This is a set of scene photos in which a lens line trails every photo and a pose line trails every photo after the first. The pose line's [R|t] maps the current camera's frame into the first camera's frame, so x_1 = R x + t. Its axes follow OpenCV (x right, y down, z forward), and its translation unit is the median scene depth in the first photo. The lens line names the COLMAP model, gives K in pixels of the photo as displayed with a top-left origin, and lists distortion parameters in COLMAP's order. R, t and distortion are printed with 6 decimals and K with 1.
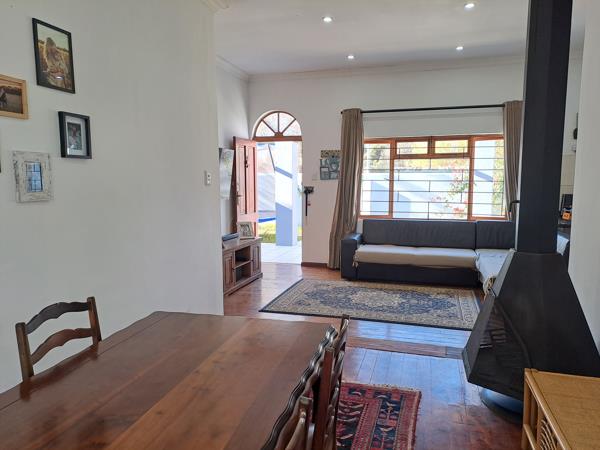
lens RADIAL K [[450.5, 0, 300.0], [0, 450.5, 225.0], [0, 0, 1]] dist [-0.001810, -0.000658]
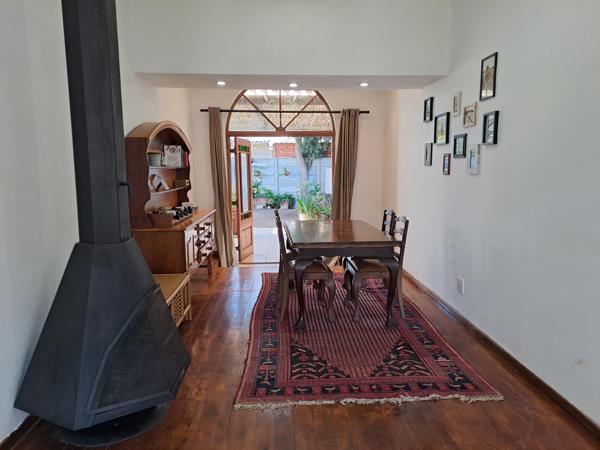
lens RADIAL K [[450.5, 0, 300.0], [0, 450.5, 225.0], [0, 0, 1]] dist [-0.001810, -0.000658]
pose [[-0.949623, 0.041594, -0.310622, 0.438235], [-0.031664, 0.973347, 0.227140, -0.181426], [0.311791, 0.225533, -0.922996, 1.922462]]
